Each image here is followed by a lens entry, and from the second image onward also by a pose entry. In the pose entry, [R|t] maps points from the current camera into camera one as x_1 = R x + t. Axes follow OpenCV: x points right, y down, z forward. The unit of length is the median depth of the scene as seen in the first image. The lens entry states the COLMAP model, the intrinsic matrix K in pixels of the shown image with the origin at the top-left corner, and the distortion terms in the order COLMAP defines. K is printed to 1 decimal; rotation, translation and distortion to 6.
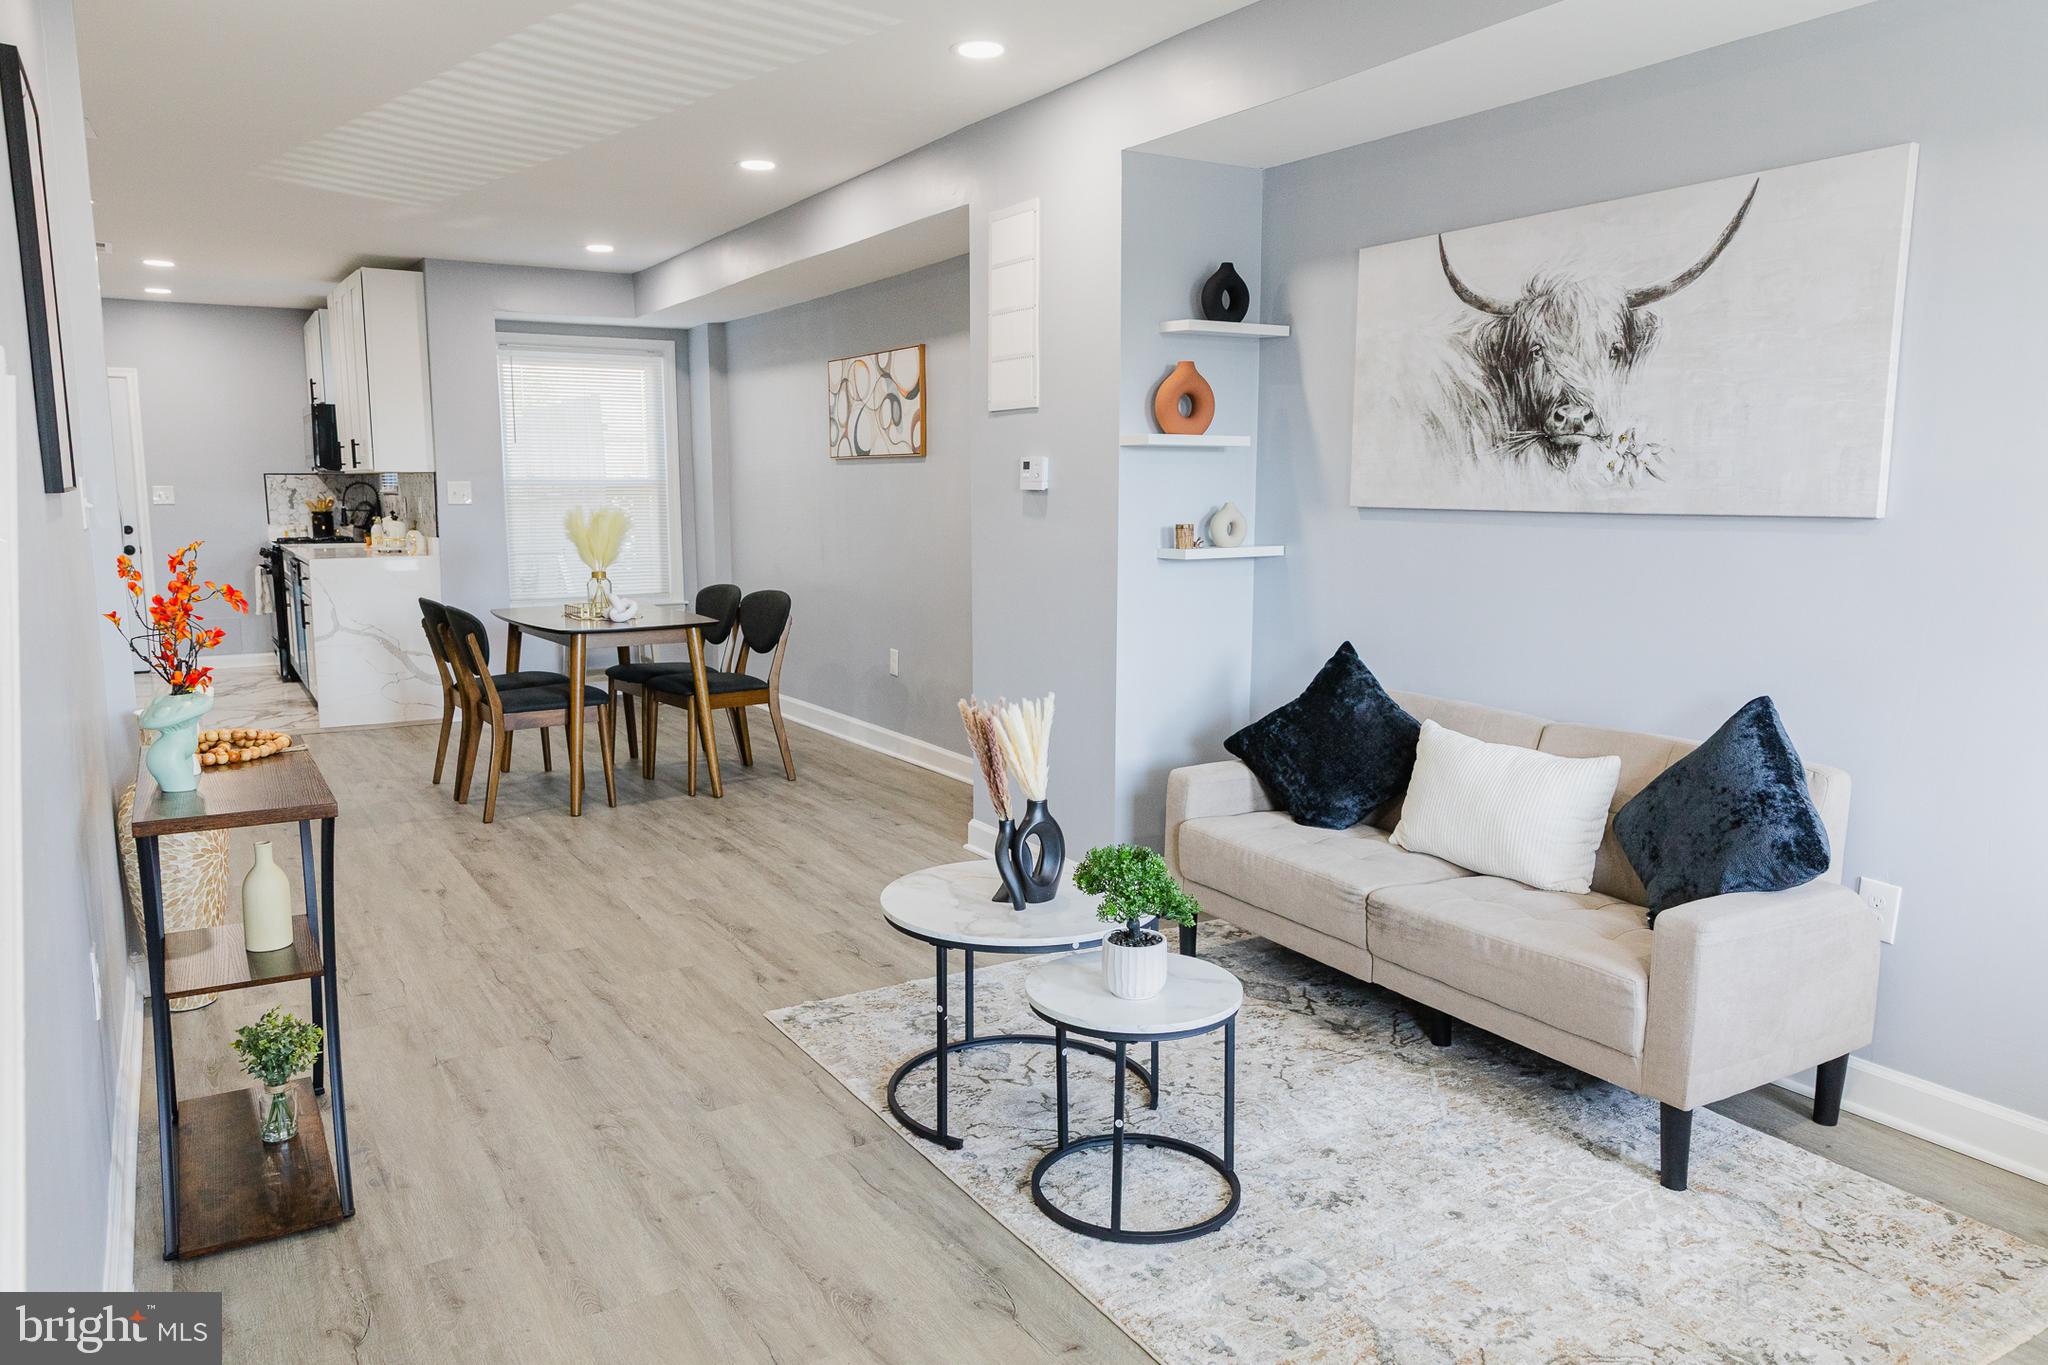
lens RADIAL K [[1384.2, 0, 1021.9], [0, 1384.2, 682.0], [0, 0, 1]] dist [0.013307, -0.004860]
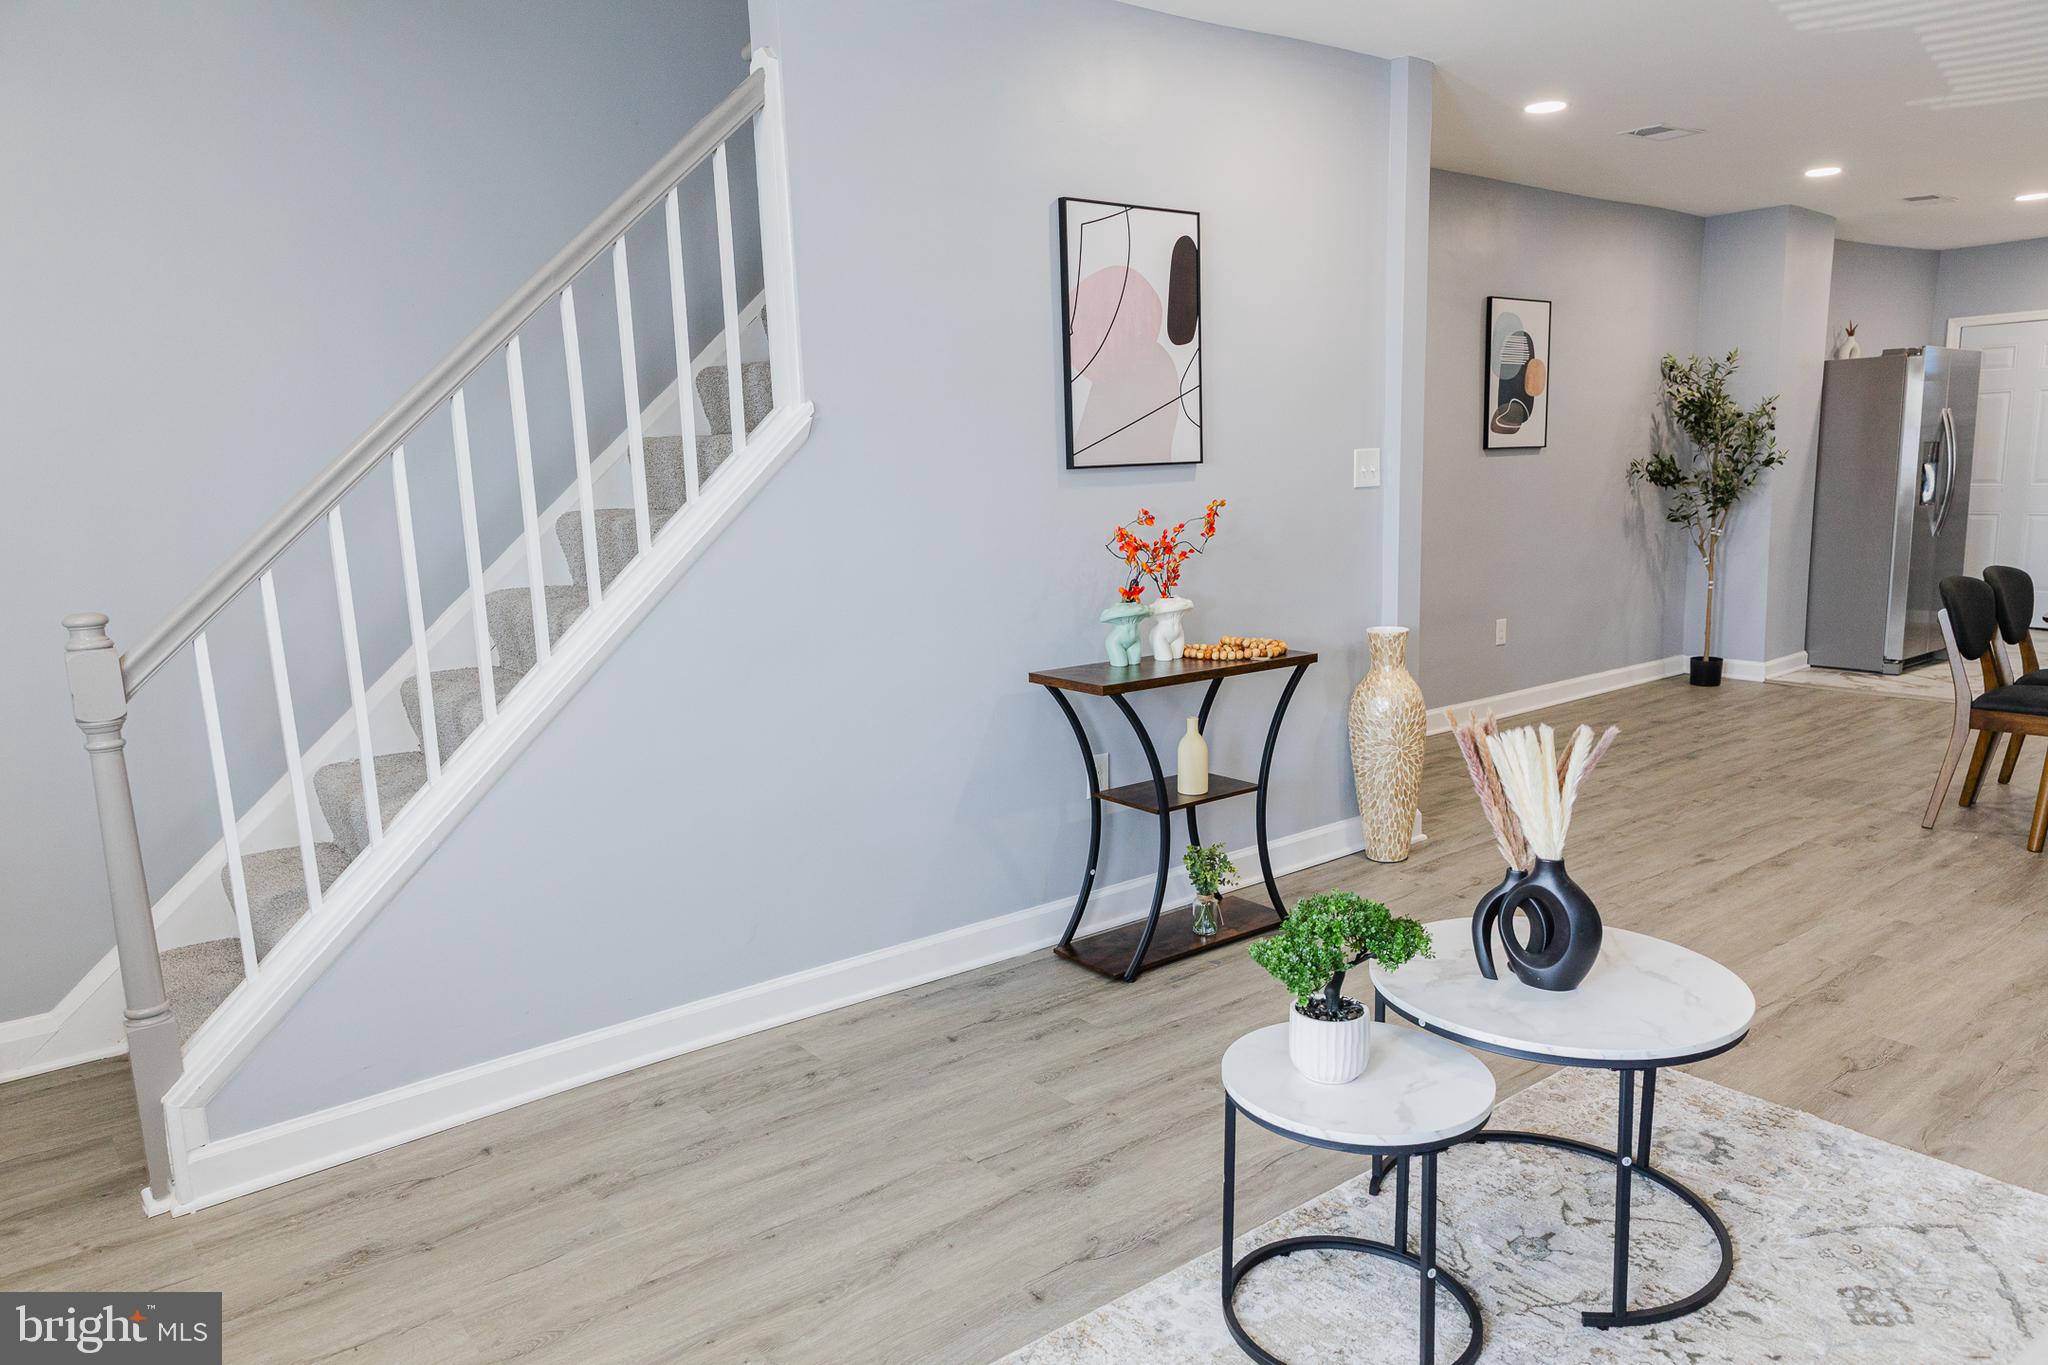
lens RADIAL K [[1384.2, 0, 1015.6], [0, 1384.2, 683.9], [0, 0, 1]] dist [0.013307, -0.004860]
pose [[0.102277, 0.154920, -0.982619, 0.558346], [-0.111186, 0.983389, 0.143468, -0.067969], [0.988523, 0.094580, 0.117803, 0.461457]]
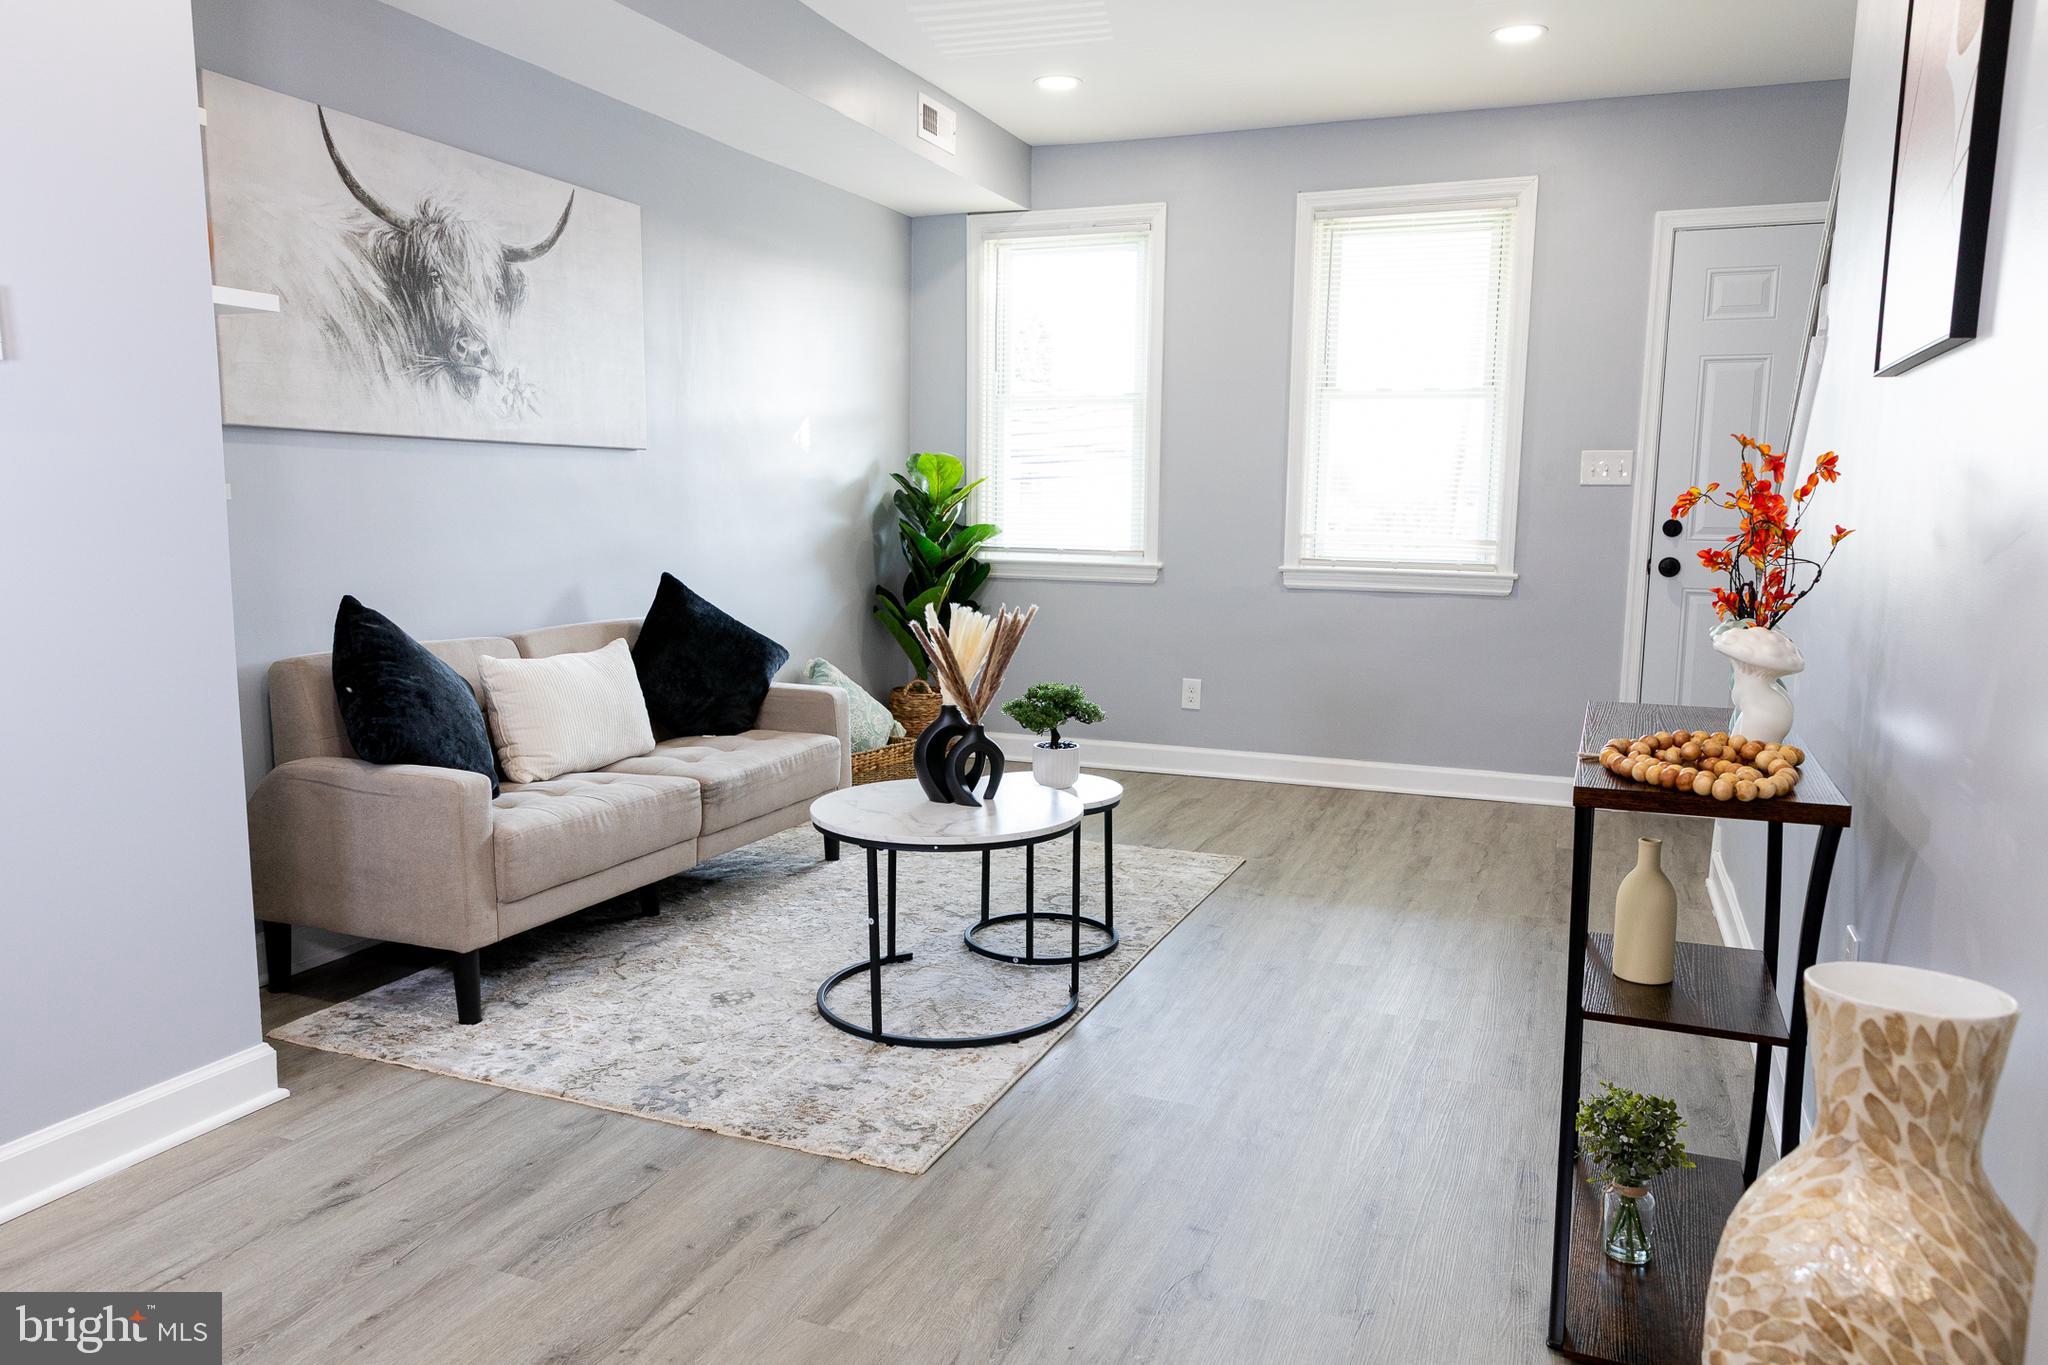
lens RADIAL K [[1384.2, 0, 1018.0], [0, 1384.2, 684.8], [0, 0, 1]] dist [0.013307, -0.004860]
pose [[-0.577515, -0.117974, 0.807811, -0.662546], [0.103899, 0.970836, 0.216061, -0.115706], [-0.809742, 0.208709, -0.548415, 1.172138]]
